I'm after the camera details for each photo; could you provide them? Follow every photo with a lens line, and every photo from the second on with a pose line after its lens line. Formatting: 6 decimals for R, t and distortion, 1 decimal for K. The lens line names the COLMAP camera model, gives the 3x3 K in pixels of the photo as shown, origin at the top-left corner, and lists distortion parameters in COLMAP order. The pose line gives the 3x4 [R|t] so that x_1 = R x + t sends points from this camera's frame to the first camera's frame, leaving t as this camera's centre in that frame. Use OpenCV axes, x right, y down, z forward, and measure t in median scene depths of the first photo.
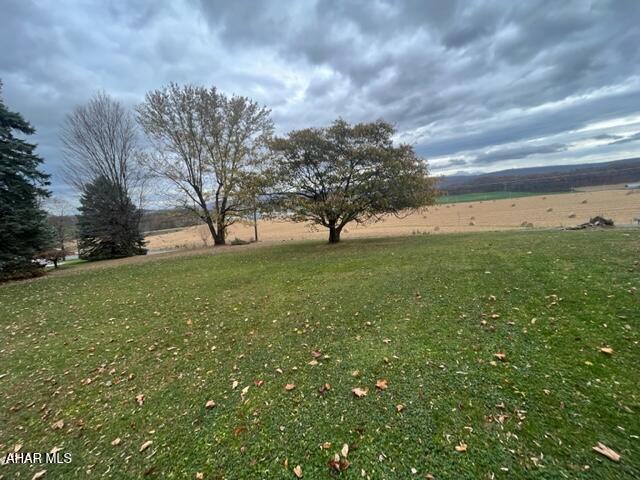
lens RADIAL K [[261.3, 0, 318.8], [0, 261.3, 242.7], [0, 0, 1]] dist [-0.003986, -0.001615]
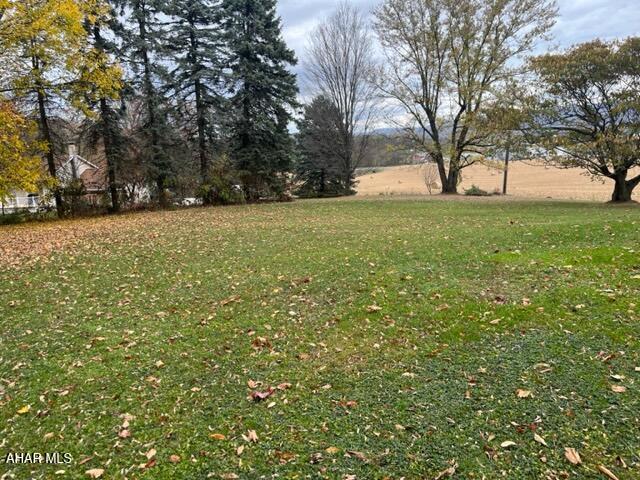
lens RADIAL K [[490.3, 0, 320.0], [0, 490.3, 241.7], [0, 0, 1]] dist [0.028959, -0.009417]
pose [[0.808554, 0.157239, -0.567024, 0.119495], [-0.113080, 0.987196, 0.112507, 0.028574], [0.577454, -0.026849, 0.815982, -0.304919]]
